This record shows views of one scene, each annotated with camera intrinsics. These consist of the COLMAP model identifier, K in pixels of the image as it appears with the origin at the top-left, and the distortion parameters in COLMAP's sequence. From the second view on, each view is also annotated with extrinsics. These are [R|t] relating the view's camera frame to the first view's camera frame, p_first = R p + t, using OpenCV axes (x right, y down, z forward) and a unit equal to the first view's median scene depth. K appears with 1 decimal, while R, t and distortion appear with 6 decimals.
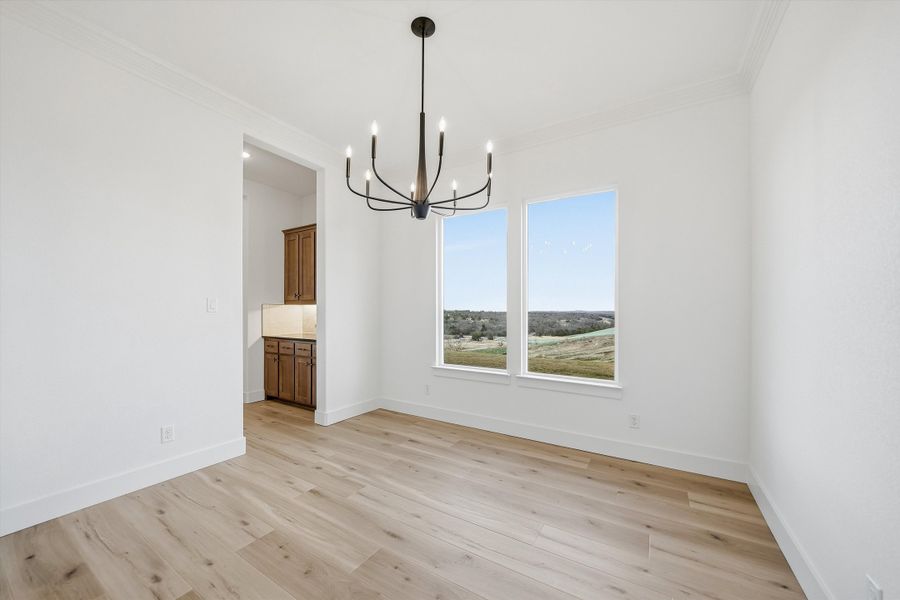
lens RADIAL K [[340.6, 0, 433.1], [0, 340.6, 306.7], [0, 0, 1]] dist [-0.016853, 0.002370]
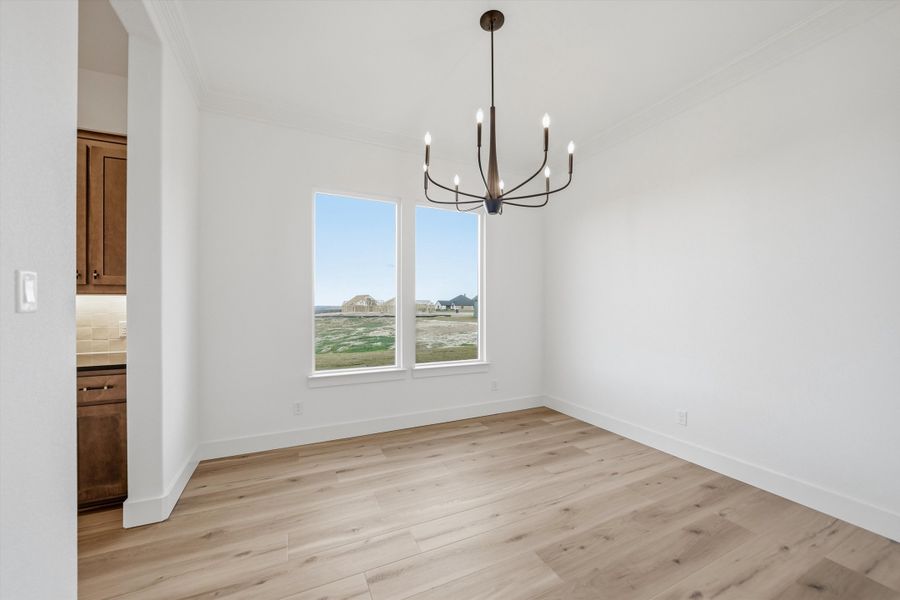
lens RADIAL K [[340.6, 0, 444.0], [0, 340.6, 301.0], [0, 0, 1]] dist [-0.016853, 0.002370]
pose [[0.525111, 0.008069, 0.850995, -0.774063], [-0.011913, 0.999927, -0.002130, -0.003687], [-0.850950, -0.009019, 0.525169, 0.489218]]
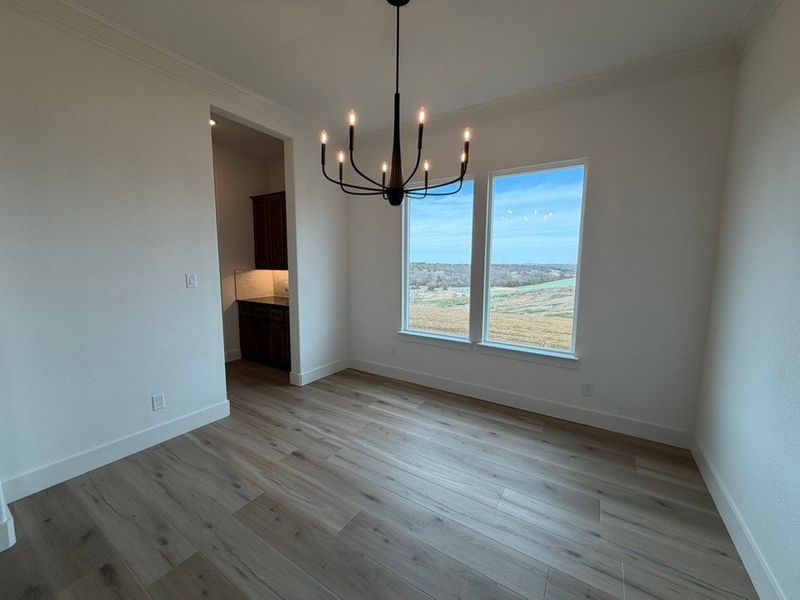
lens RADIAL K [[321.0, 0, 390.0], [0, 321.0, 294.8], [0, 0, 1]] dist [0.000571, -0.000595]
pose [[0.999986, 0.004537, -0.002806, -0.039533], [-0.004195, 0.993727, 0.111753, -0.081761], [0.003296, -0.111739, 0.993732, 0.012275]]
